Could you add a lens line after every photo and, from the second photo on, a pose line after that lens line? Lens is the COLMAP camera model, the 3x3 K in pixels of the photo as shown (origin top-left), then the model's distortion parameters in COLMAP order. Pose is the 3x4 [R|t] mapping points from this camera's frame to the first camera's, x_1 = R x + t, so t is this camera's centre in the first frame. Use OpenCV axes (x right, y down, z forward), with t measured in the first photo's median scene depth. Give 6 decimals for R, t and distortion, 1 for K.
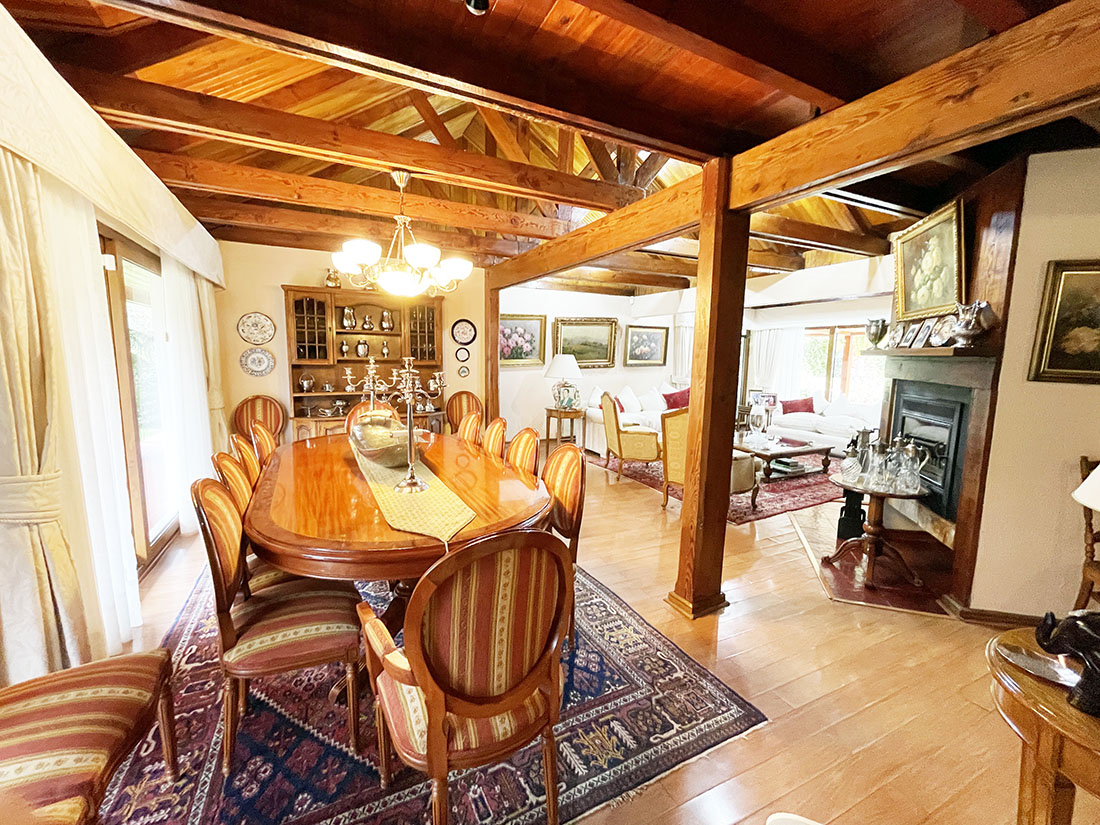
lens RADIAL K [[447.6, 0, 548.8], [0, 447.6, 410.0], [0, 0, 1]] dist [-0.000097, -0.000733]
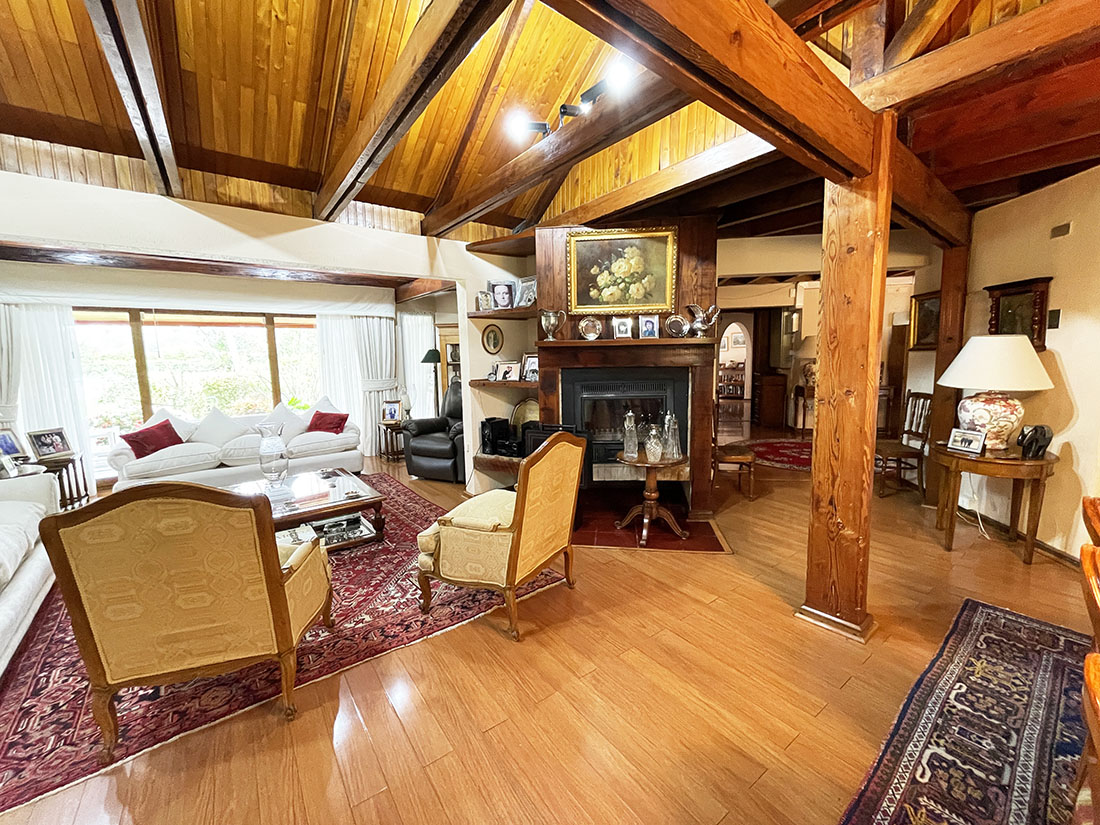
lens RADIAL K [[447.6, 0, 548.8], [0, 447.6, 410.0], [0, 0, 1]] dist [-0.000097, -0.000733]
pose [[-0.196403, -0.131155, 0.971712, -0.138359], [0.136484, 0.977709, 0.159550, -0.074507], [-0.970978, 0.163959, -0.174125, 0.625926]]
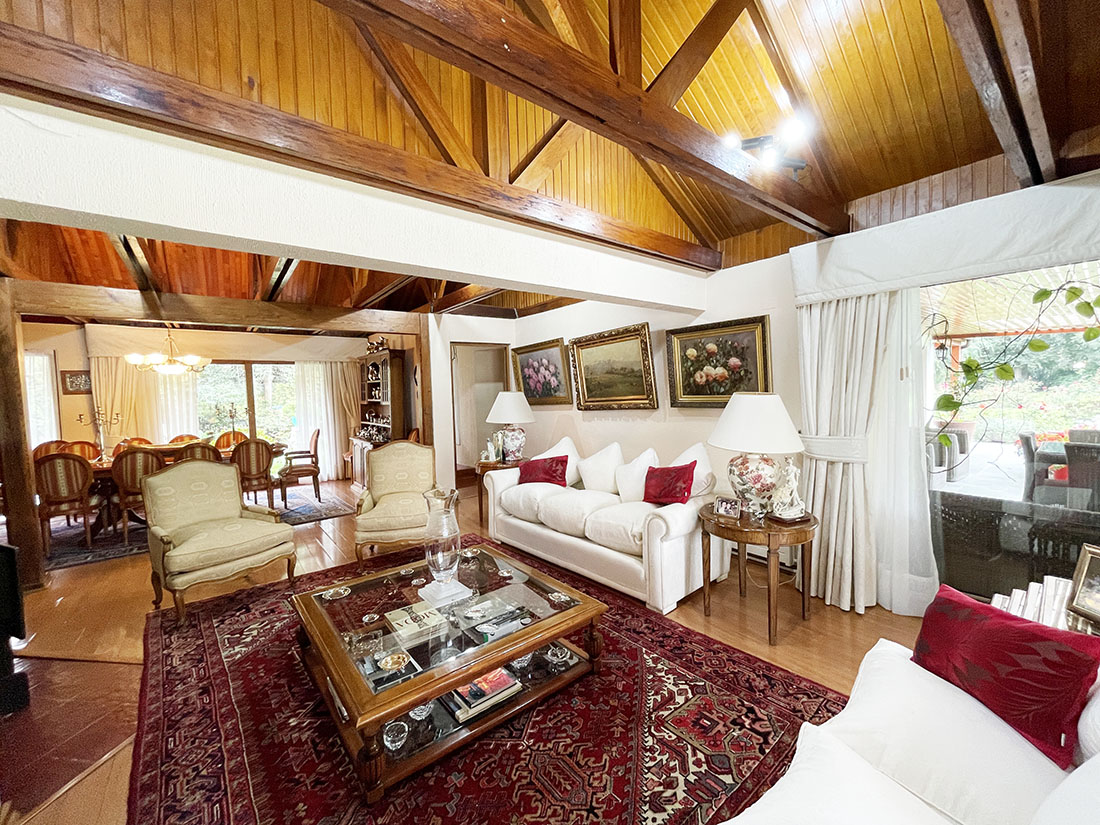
lens RADIAL K [[447.6, 0, 548.8], [0, 447.6, 410.0], [0, 0, 1]] dist [-0.000097, -0.000733]
pose [[0.199789, 0.025534, -0.979506, 0.751121], [-0.087905, 0.996096, 0.008036, -0.097089], [0.975888, 0.084498, 0.201254, 0.849599]]
